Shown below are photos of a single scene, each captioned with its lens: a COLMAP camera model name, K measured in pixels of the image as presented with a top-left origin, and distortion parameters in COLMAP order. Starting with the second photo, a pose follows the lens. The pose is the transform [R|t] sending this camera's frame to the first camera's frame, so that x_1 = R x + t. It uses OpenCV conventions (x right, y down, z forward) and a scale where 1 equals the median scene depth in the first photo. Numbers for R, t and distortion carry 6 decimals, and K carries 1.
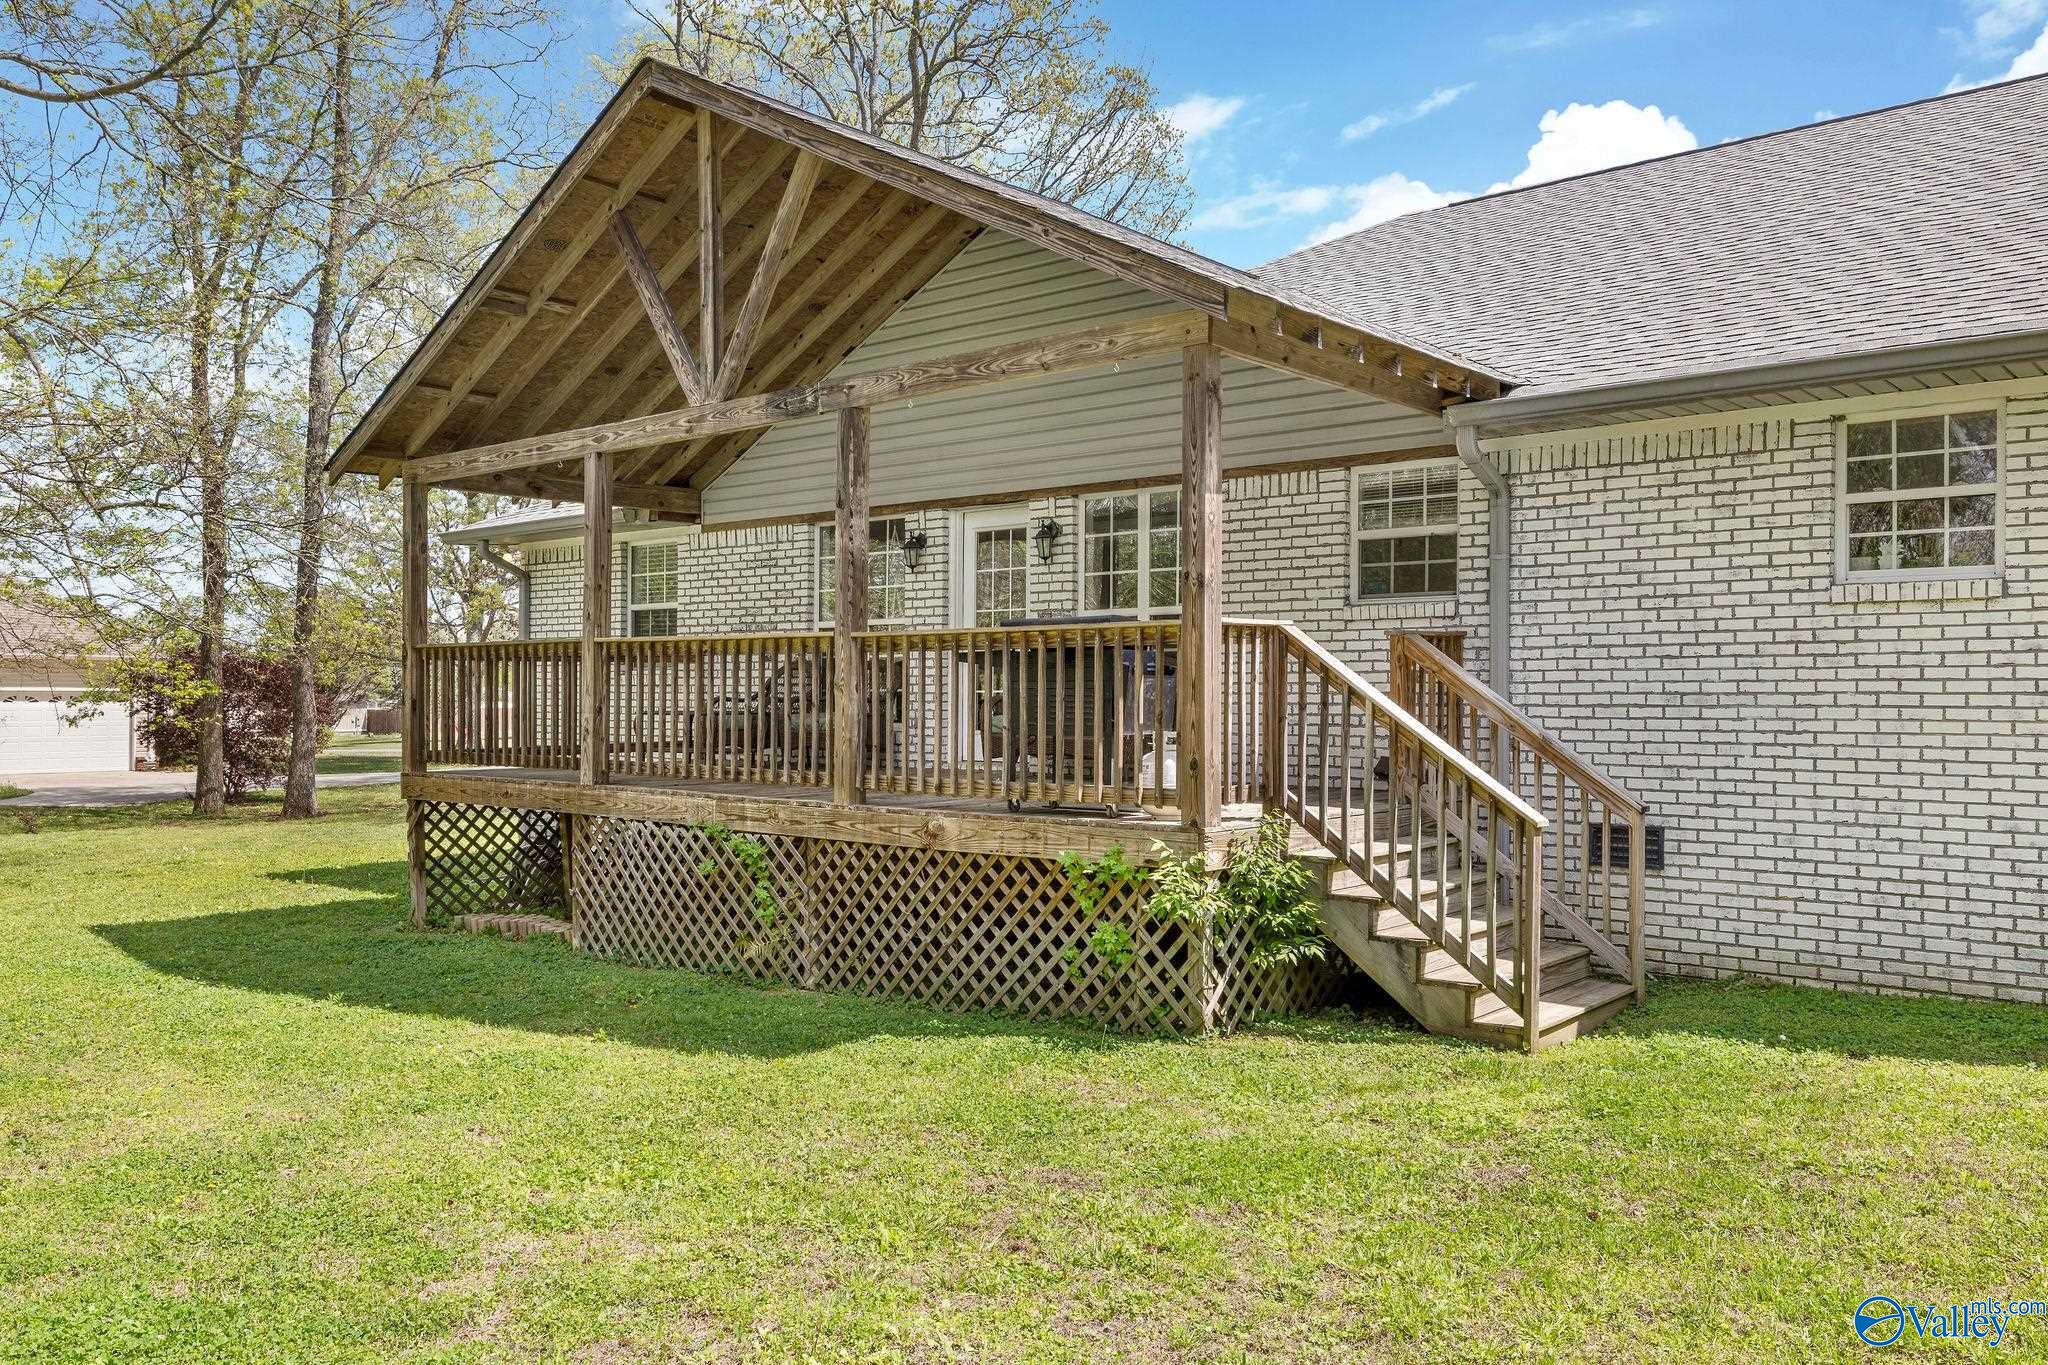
lens RADIAL K [[1562.1, 0, 1024.0], [0, 1562.1, 682.5], [0, 0, 1]] dist [-0.002694, -0.001288]
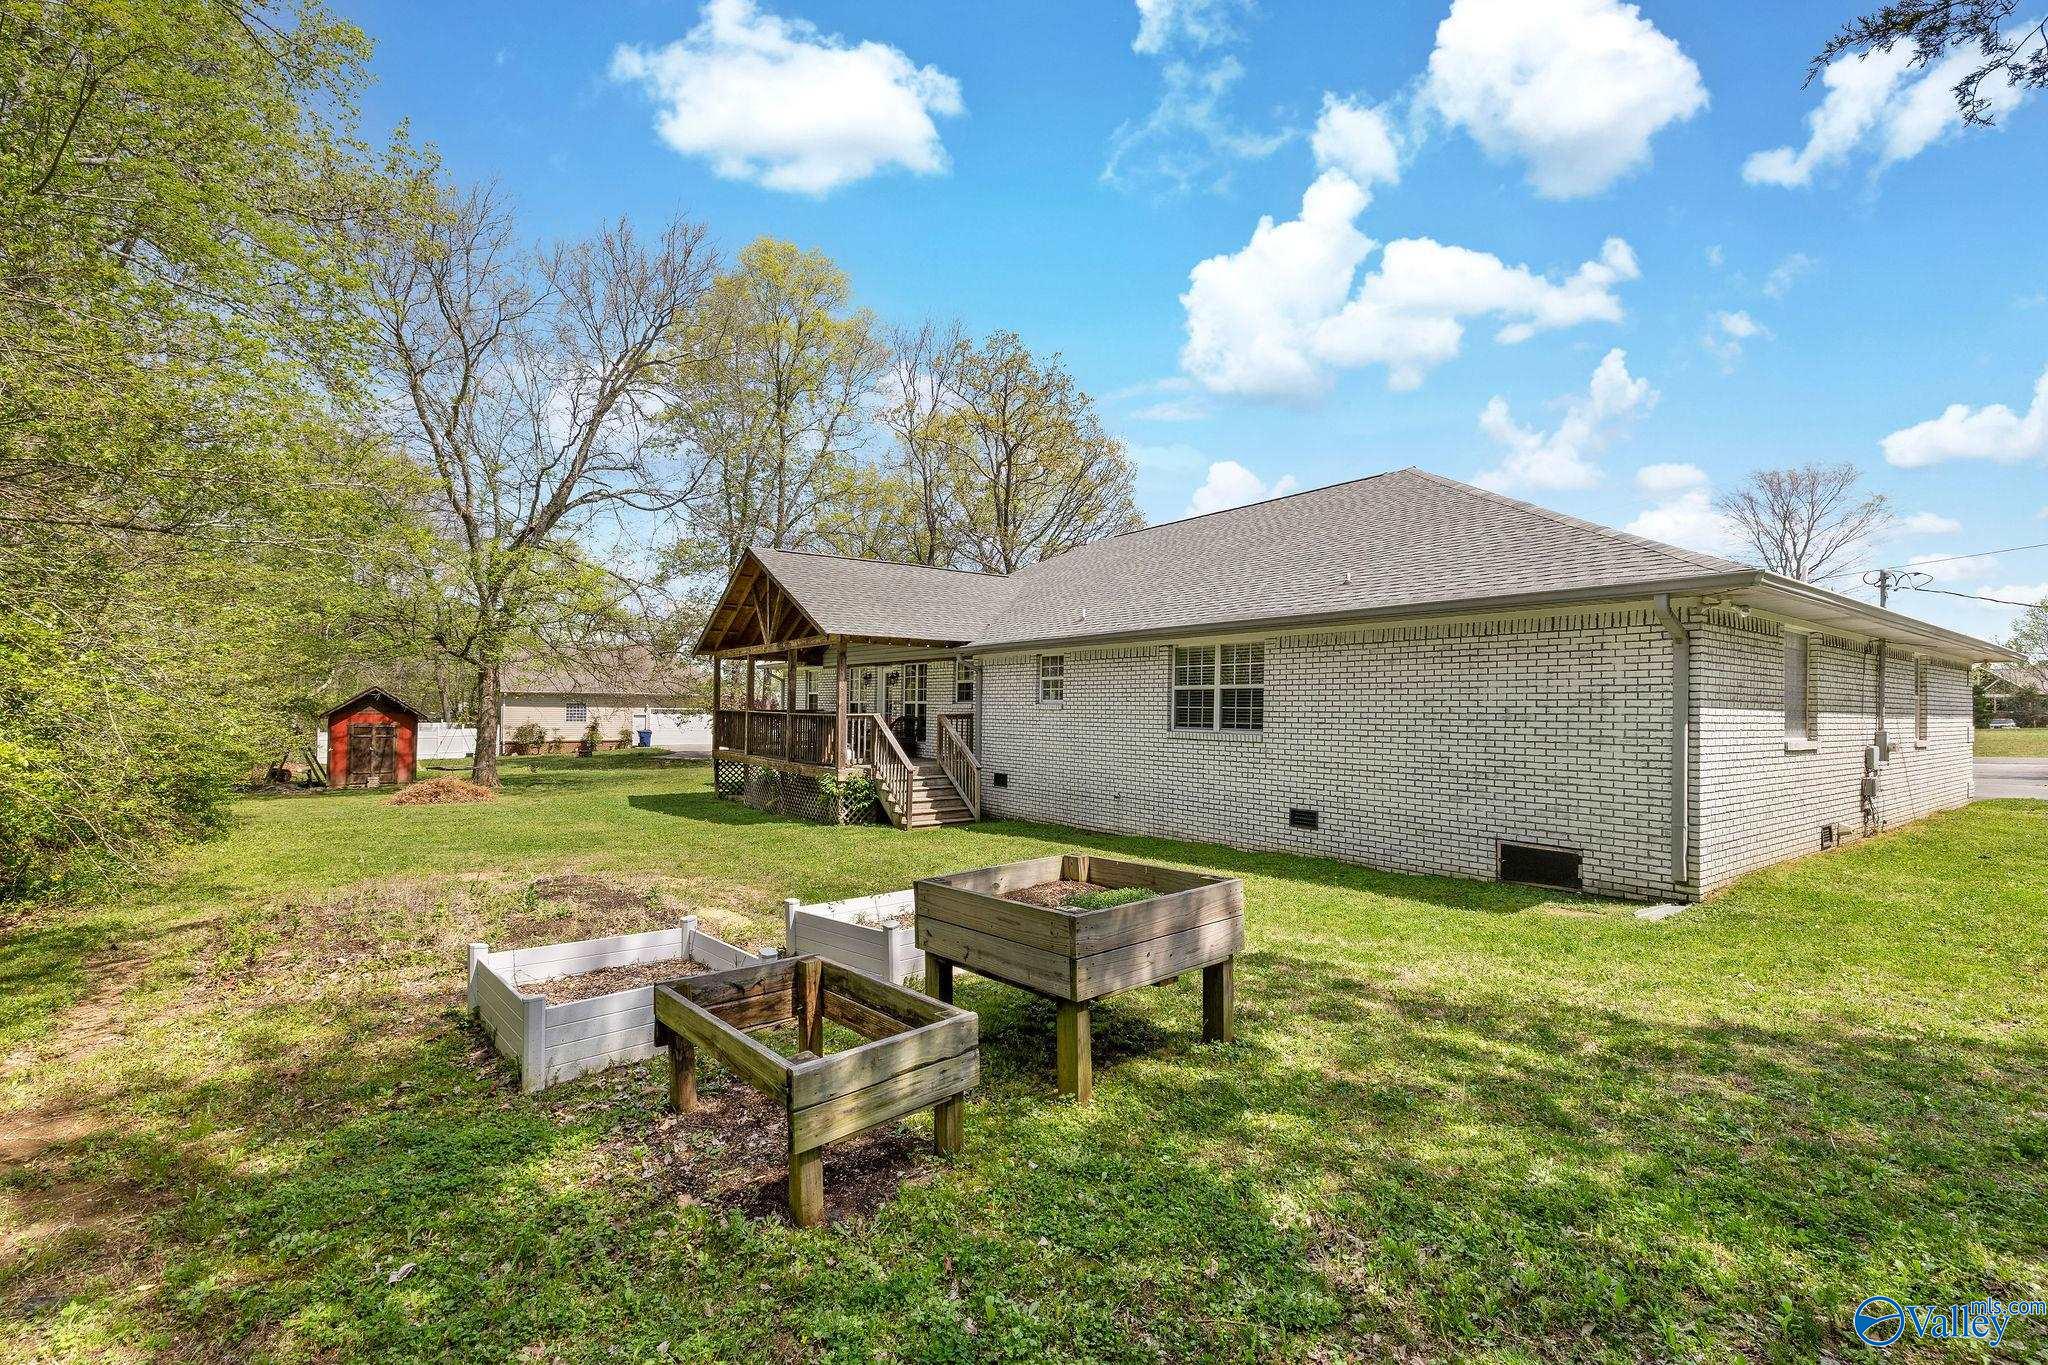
lens RADIAL K [[874.9, 0, 1024.0], [0, 874.9, 682.5], [0, 0, 1]] dist [0.000426, 0.000148]
pose [[0.969977, 0.003192, -0.243174, 1.034145], [-0.006804, 0.999879, -0.014014, -0.089680], [0.243100, 0.015247, 0.969881, -0.929563]]
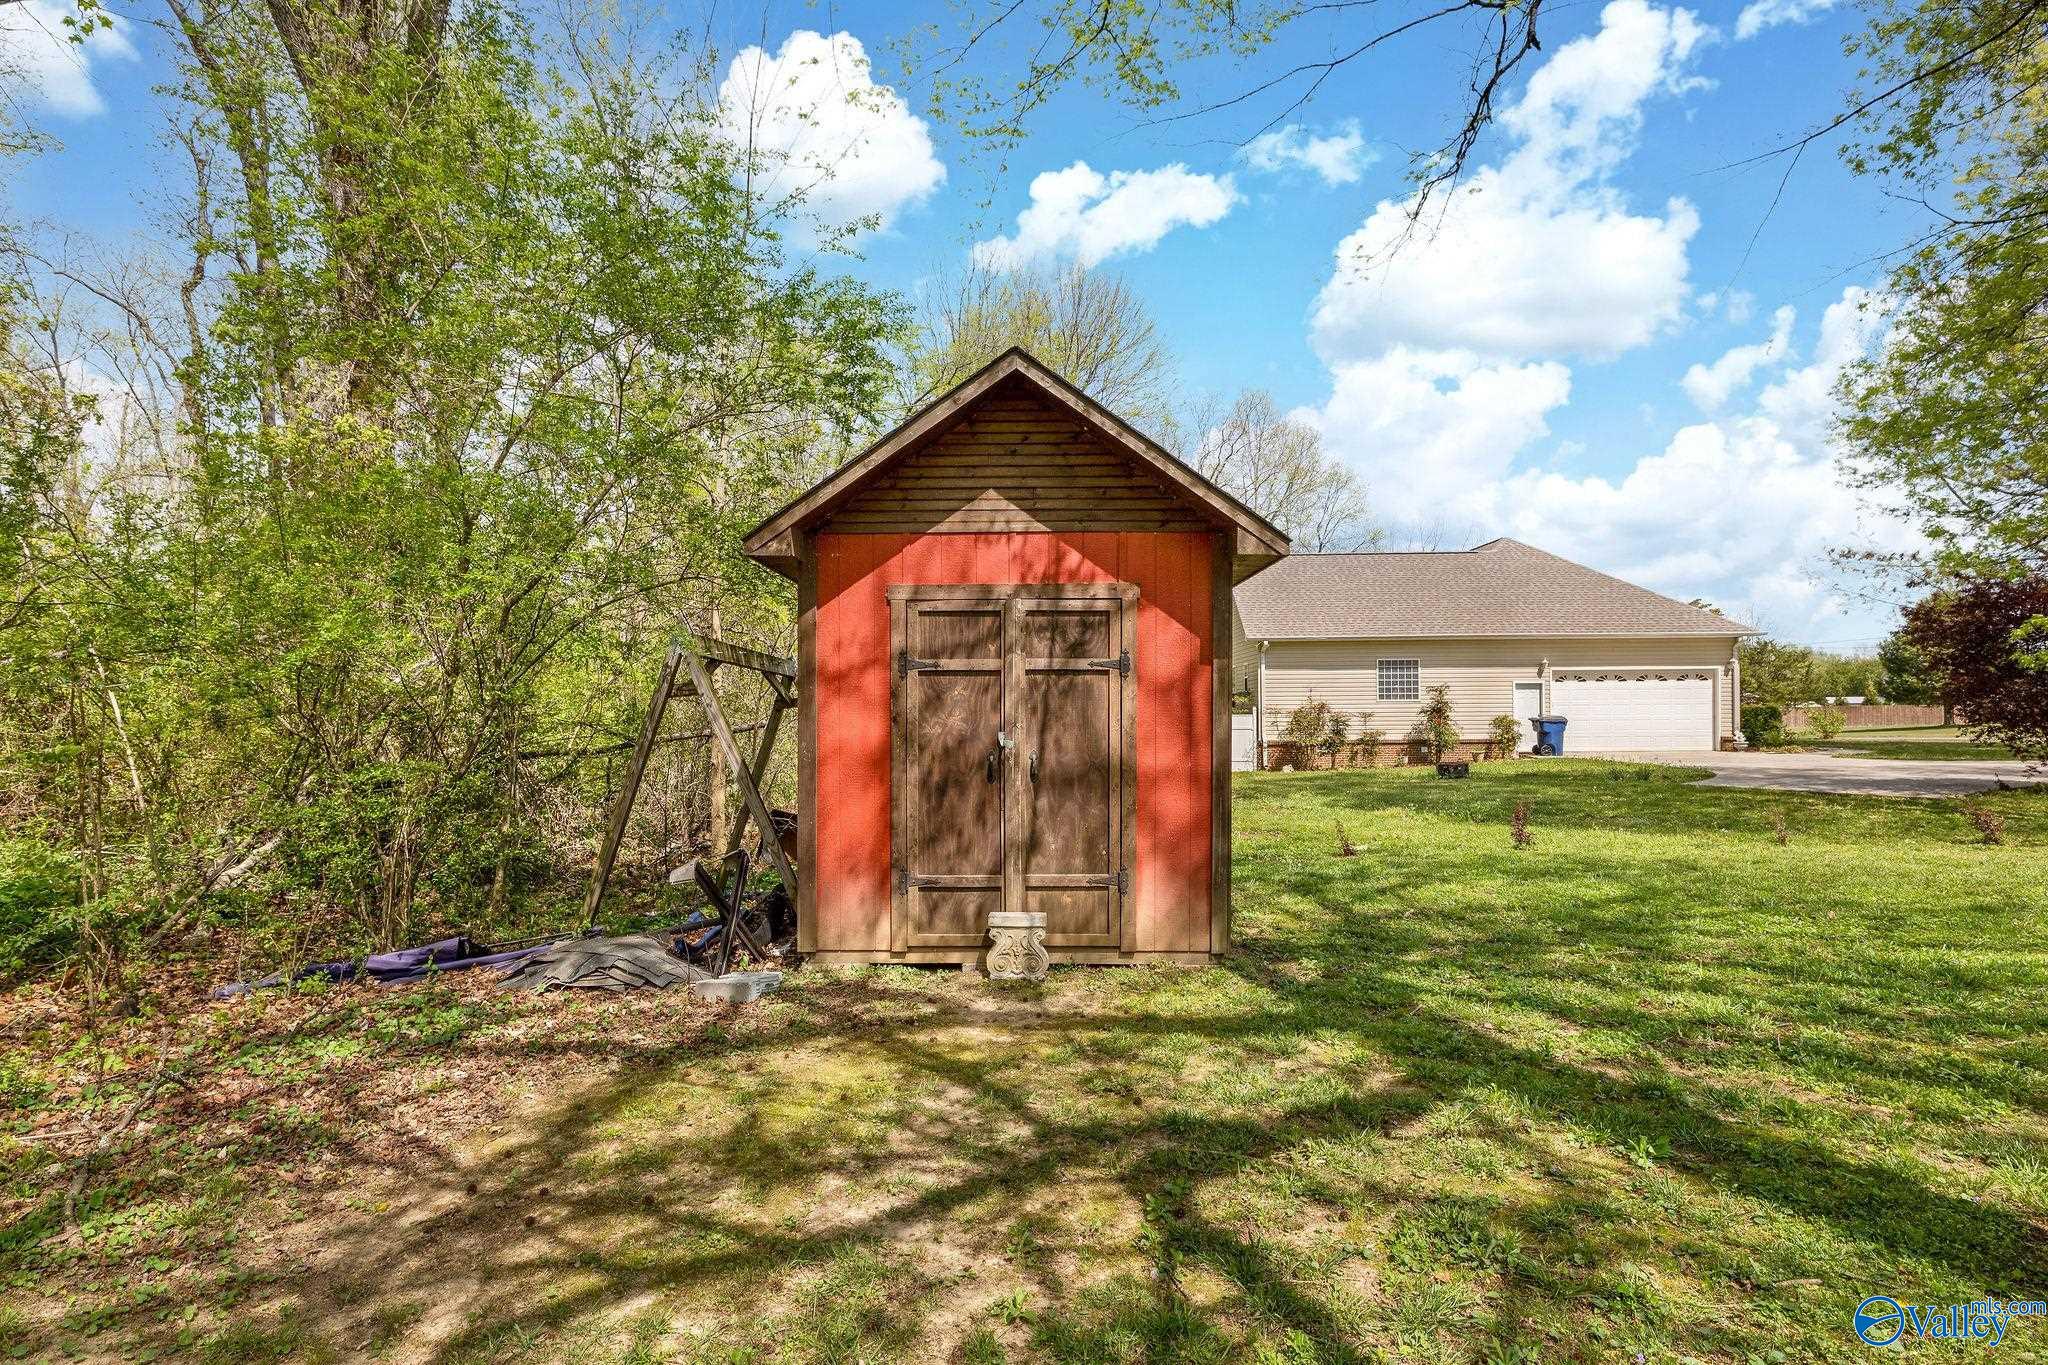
lens RADIAL K [[1014.5, 0, 1024.0], [0, 1014.5, 682.5], [0, 0, 1]] dist [-0.000120, -0.000014]
pose [[0.604625, -0.028359, -0.796005, -2.887763], [0.021320, 0.999584, -0.019418, 0.197528], [0.796225, -0.005230, 0.604978, 2.354867]]
